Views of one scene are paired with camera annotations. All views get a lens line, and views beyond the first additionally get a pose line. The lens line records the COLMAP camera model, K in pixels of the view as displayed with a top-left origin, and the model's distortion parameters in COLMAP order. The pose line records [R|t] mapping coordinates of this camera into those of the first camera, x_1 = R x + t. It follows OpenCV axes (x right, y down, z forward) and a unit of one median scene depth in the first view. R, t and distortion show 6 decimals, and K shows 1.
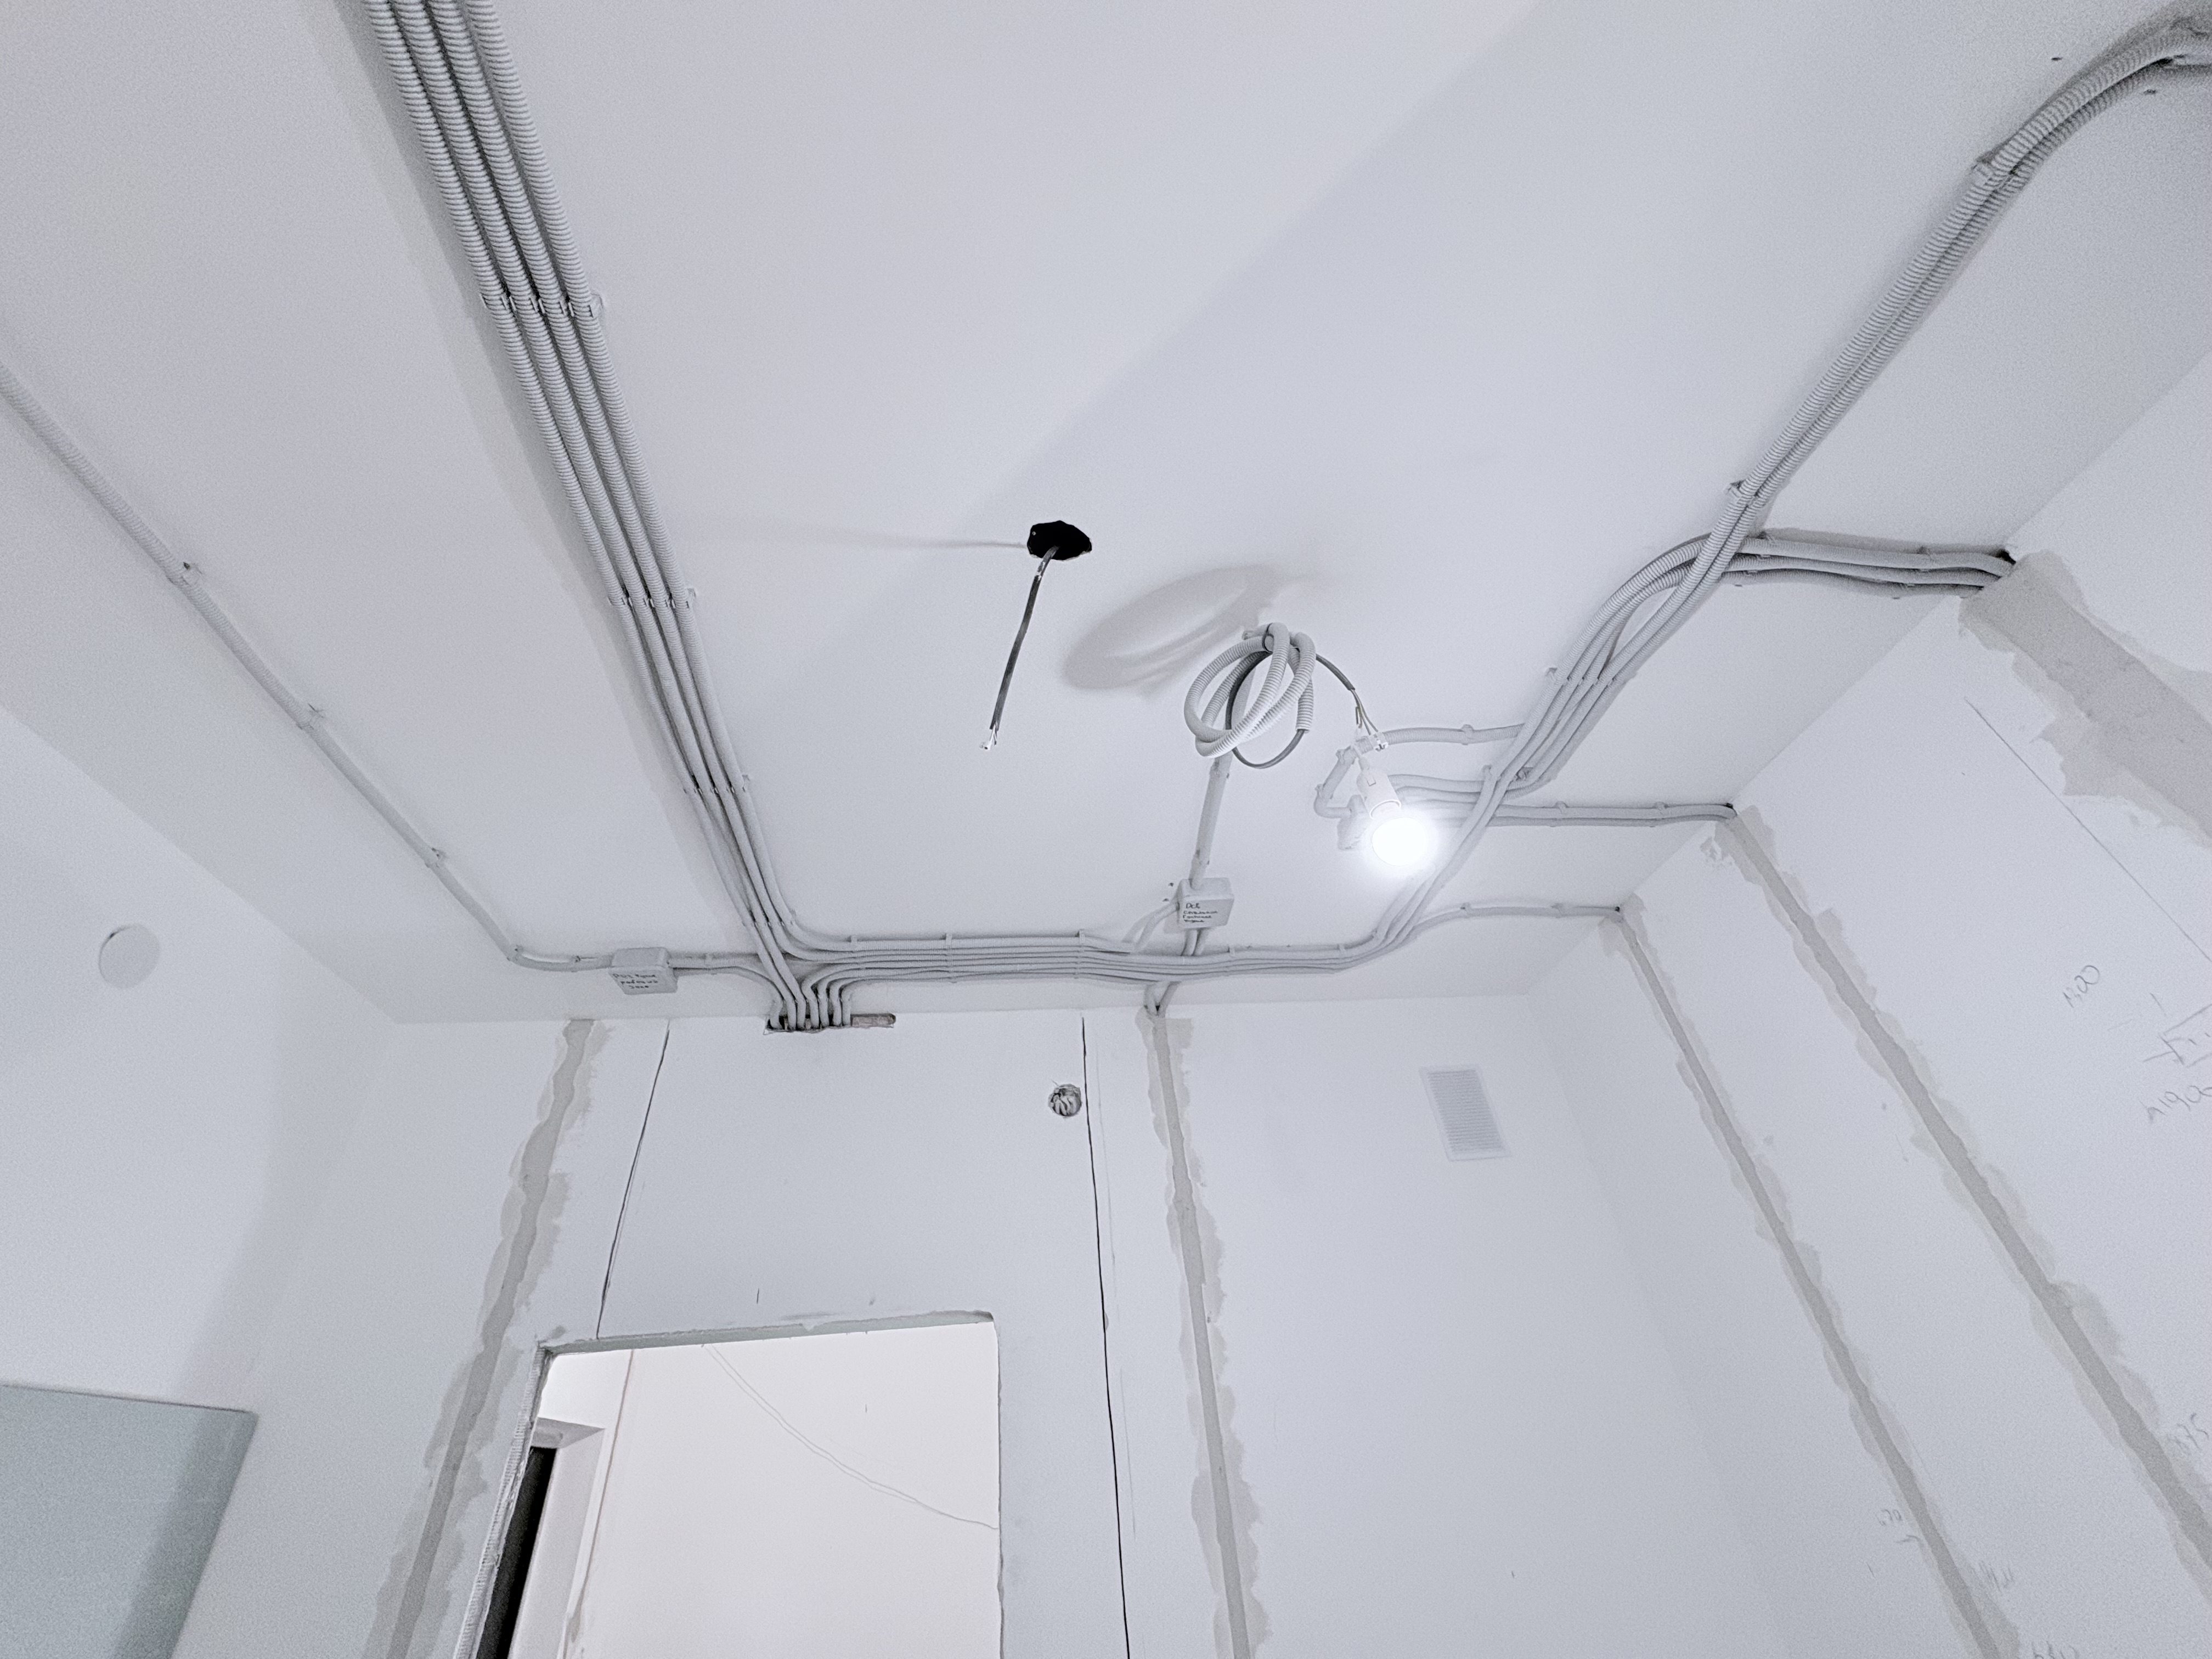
lens RADIAL K [[877.7, 0, 1110.9], [0, 877.7, 827.1], [0, 0, 1]] dist [-0.000539, -0.000142]
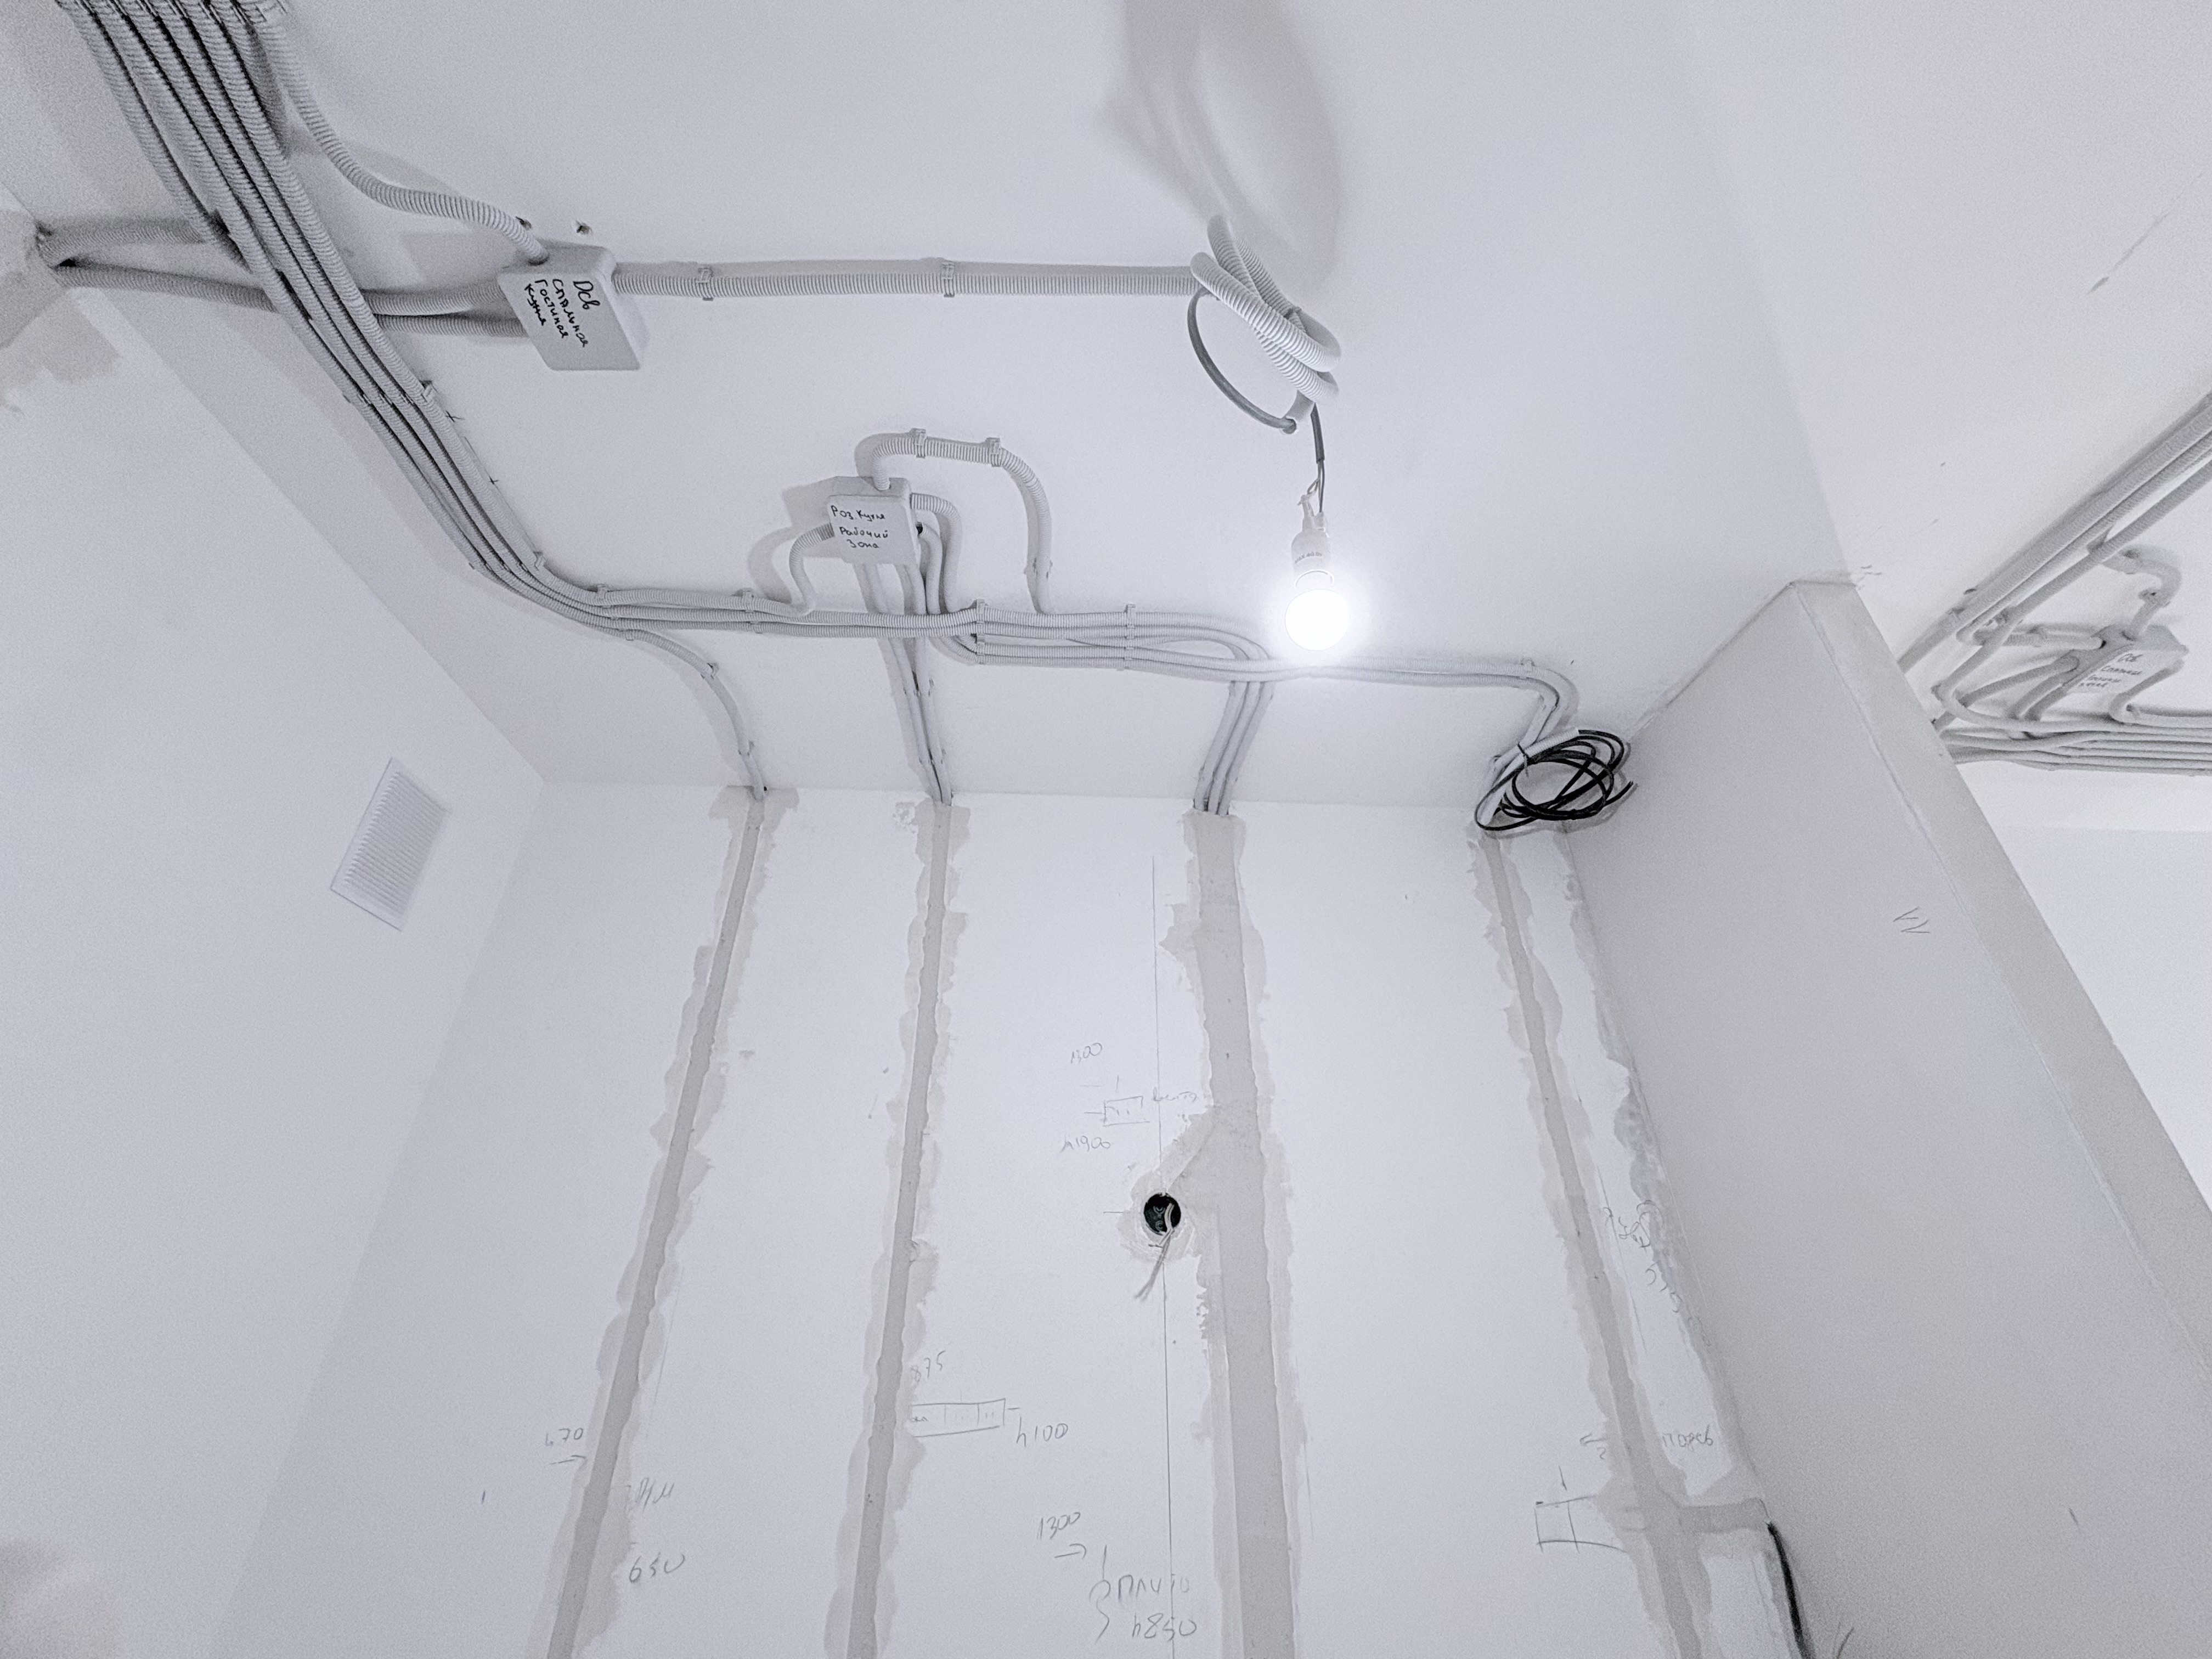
lens RADIAL K [[877.7, 0, 1103.8], [0, 877.7, 832.0], [0, 0, 1]] dist [-0.000539, -0.000142]
pose [[0.056023, 0.566093, 0.822435, -0.151787], [-0.602483, 0.676022, -0.424275, 0.383258], [-0.796163, -0.471734, 0.378934, 0.469766]]
